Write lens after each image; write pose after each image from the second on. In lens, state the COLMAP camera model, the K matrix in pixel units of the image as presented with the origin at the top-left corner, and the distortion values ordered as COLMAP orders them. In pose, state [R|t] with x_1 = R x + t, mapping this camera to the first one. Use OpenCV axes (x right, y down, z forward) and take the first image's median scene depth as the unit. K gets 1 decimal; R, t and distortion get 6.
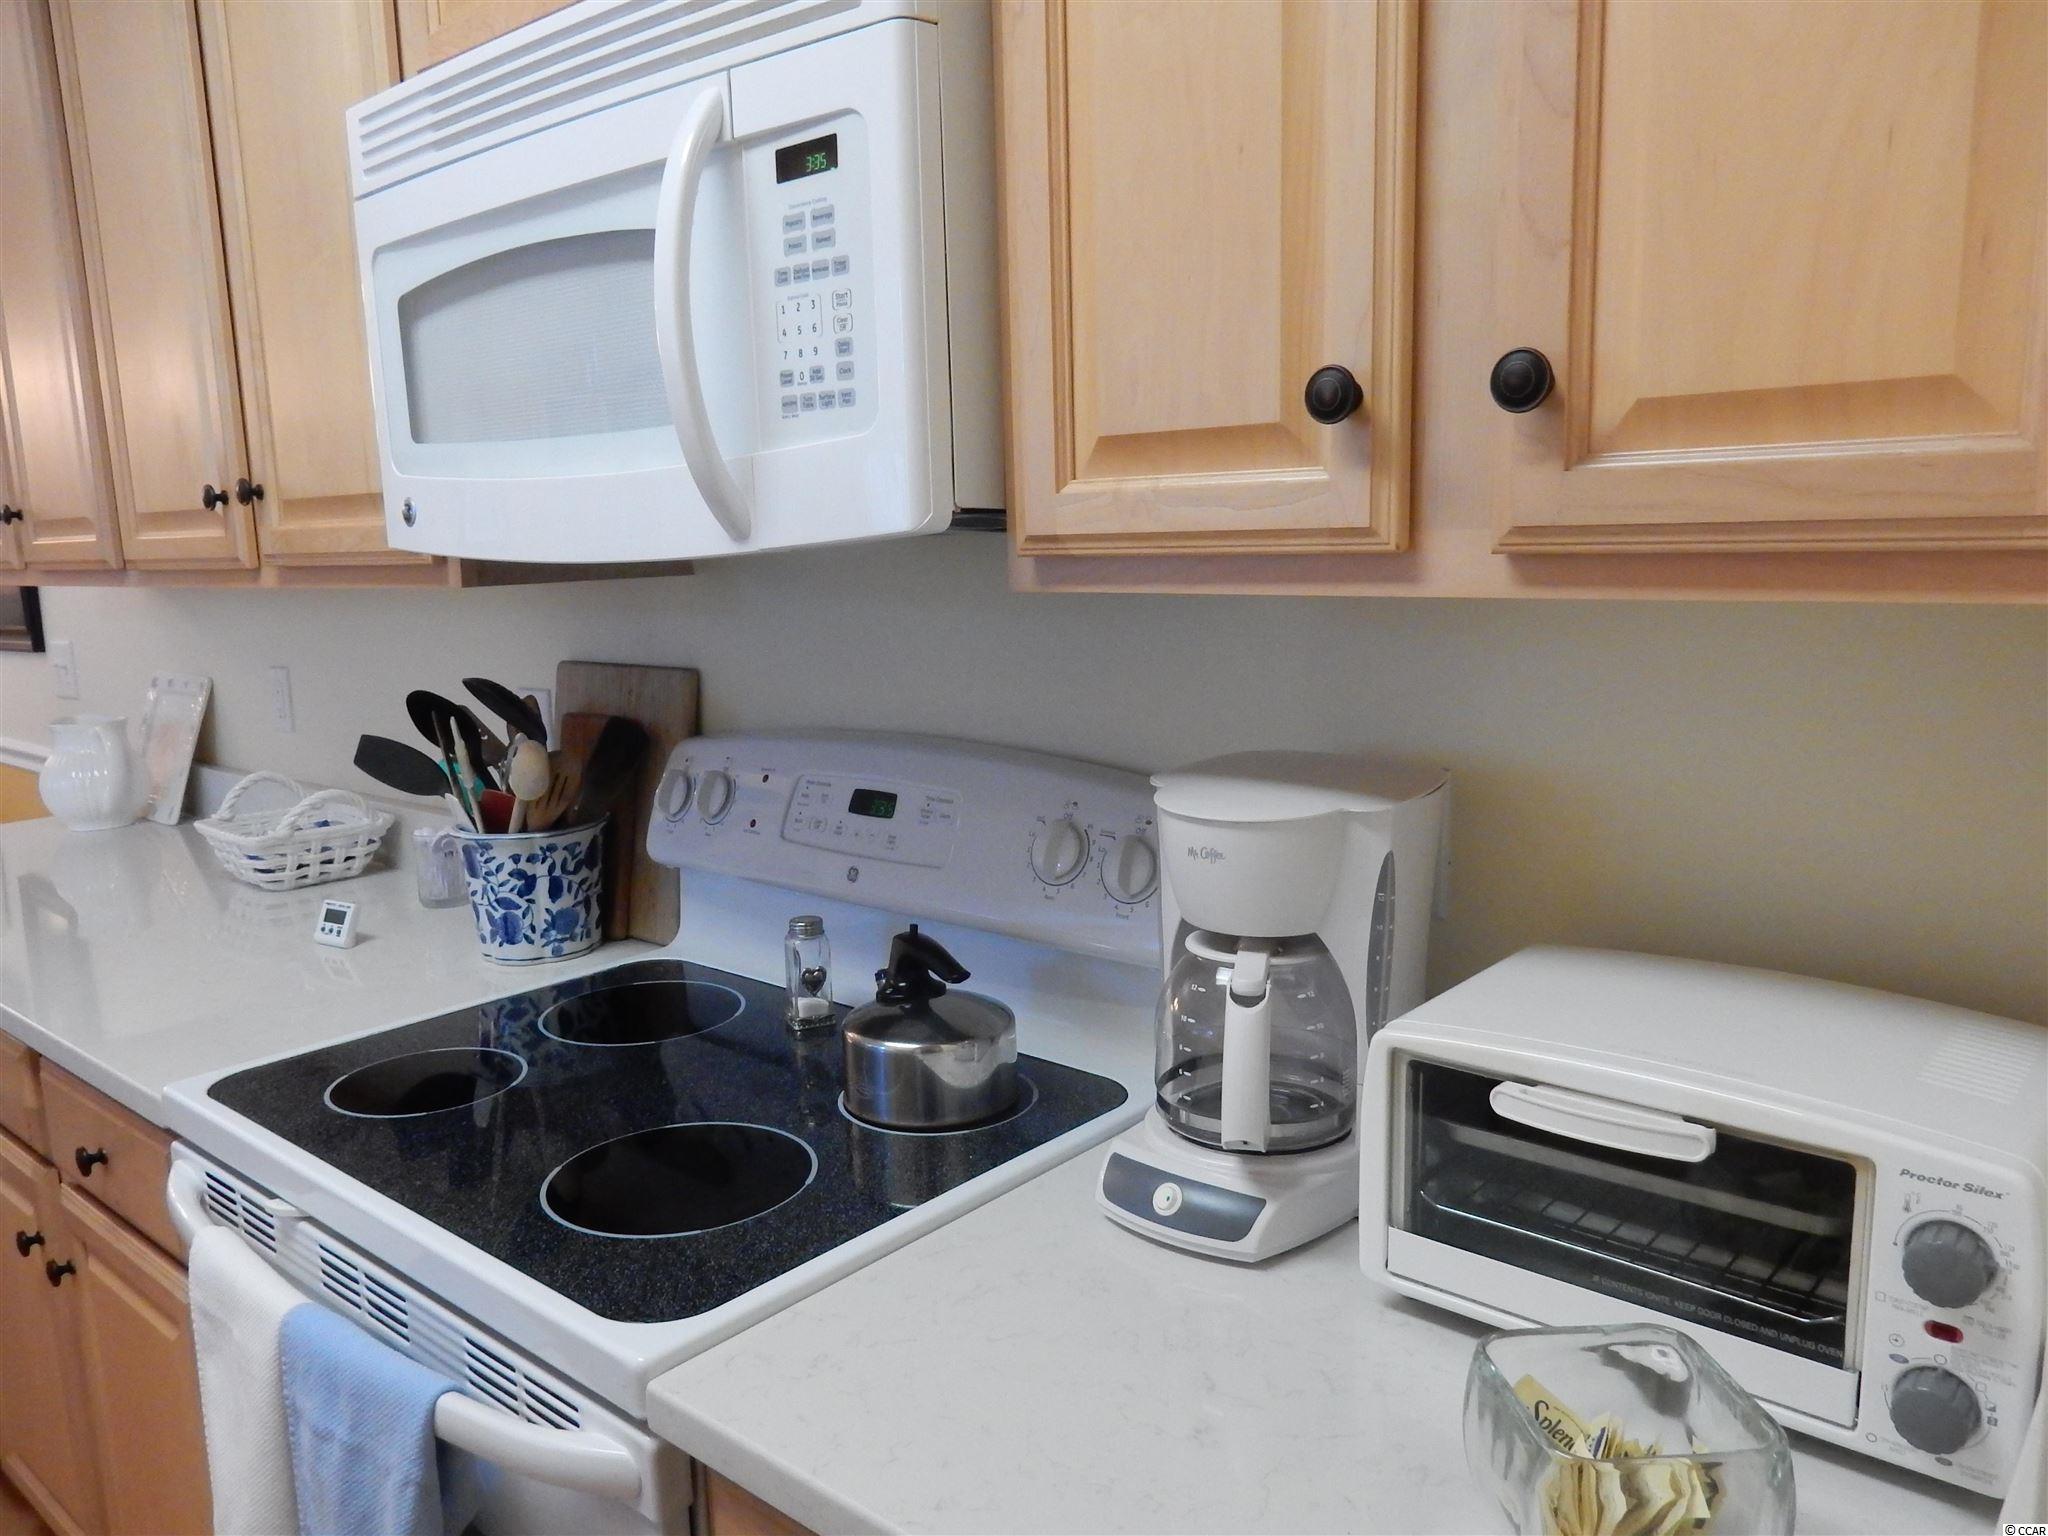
lens RADIAL K [[1488.2, 0, 1027.1], [0, 1488.2, 757.7], [0, 0, 1]] dist [-0.005754, -0.001299]
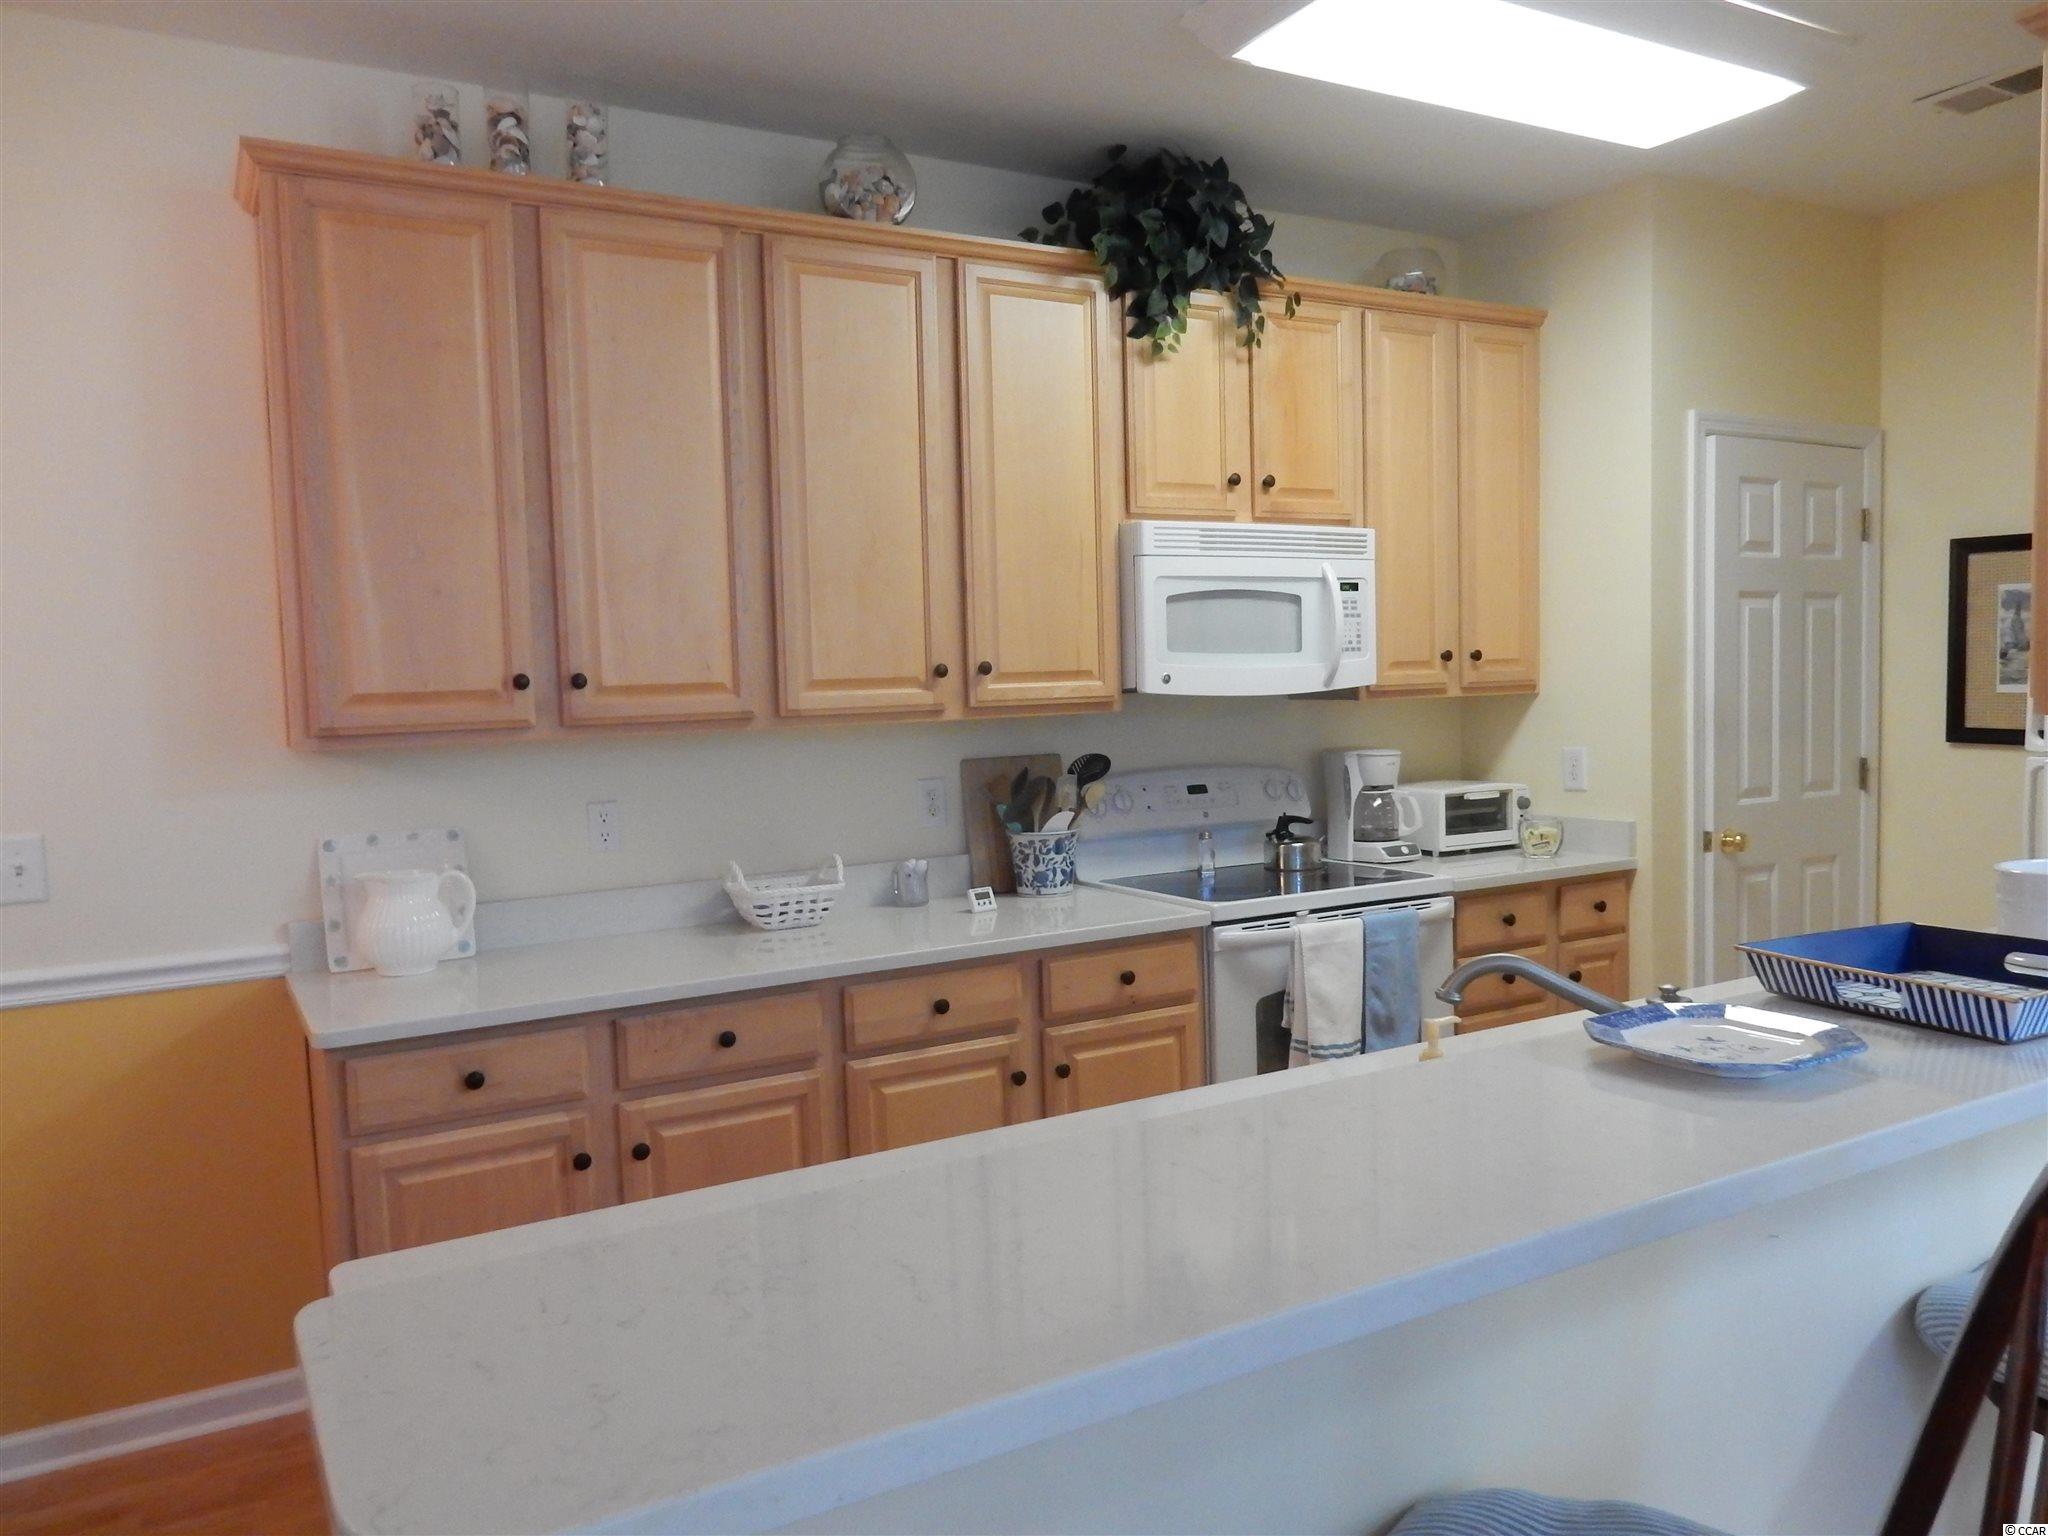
lens RADIAL K [[1488.2, 0, 1027.1], [0, 1488.2, 757.7], [0, 0, 1]] dist [-0.005754, -0.001299]
pose [[0.358165, -0.031399, 0.933130, -3.786043], [0.163599, 0.986082, -0.029613, 0.005829], [-0.919213, 0.163265, 0.358317, 0.438587]]
